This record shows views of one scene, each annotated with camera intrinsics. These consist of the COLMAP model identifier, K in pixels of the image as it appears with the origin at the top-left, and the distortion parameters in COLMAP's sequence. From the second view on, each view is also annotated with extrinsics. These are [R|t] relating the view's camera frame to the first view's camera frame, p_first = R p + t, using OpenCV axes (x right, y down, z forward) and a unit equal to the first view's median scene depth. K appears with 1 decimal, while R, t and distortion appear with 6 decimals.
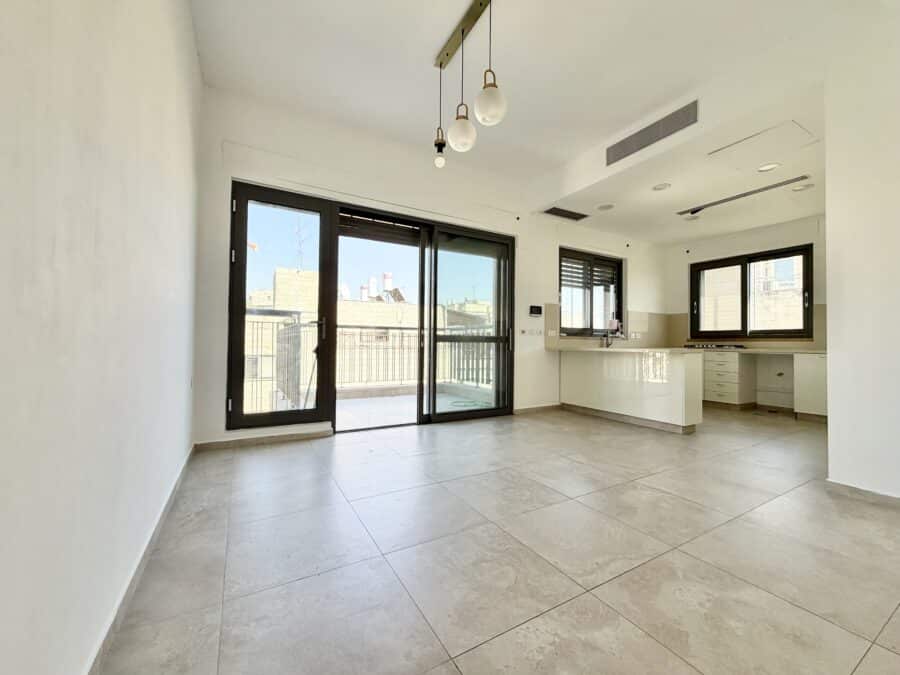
lens RADIAL K [[360.0, 0, 445.8], [0, 360.0, 338.9], [0, 0, 1]] dist [-0.001306, -0.000162]
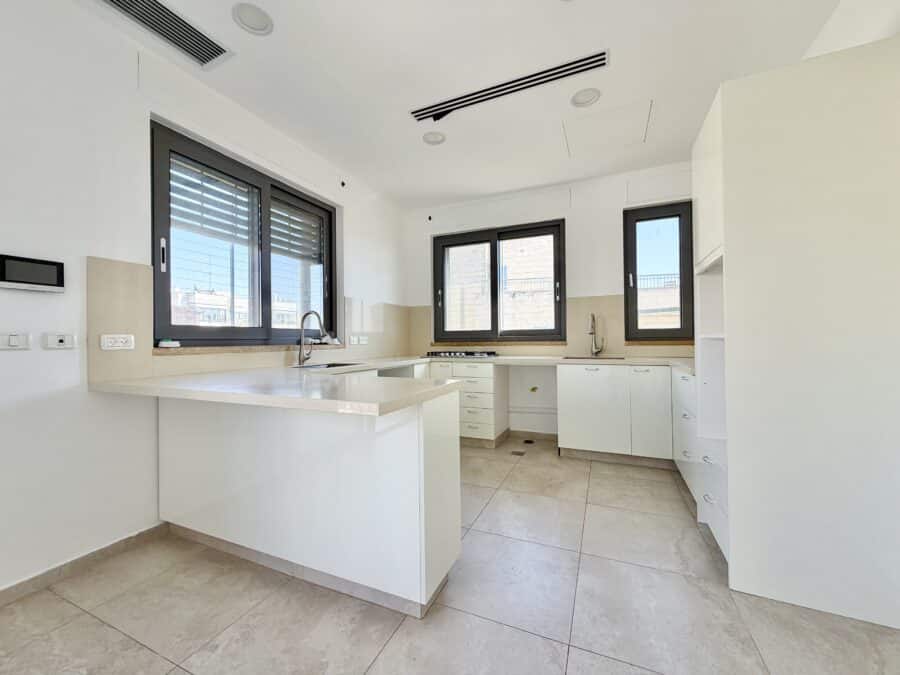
lens RADIAL K [[360.0, 0, 445.8], [0, 360.0, 338.9], [0, 0, 1]] dist [-0.001306, -0.000162]
pose [[0.808320, -0.017876, 0.588472, 0.313653], [0.012661, 0.999836, 0.012981, -0.017863], [-0.588608, -0.003042, 0.808413, 0.462715]]
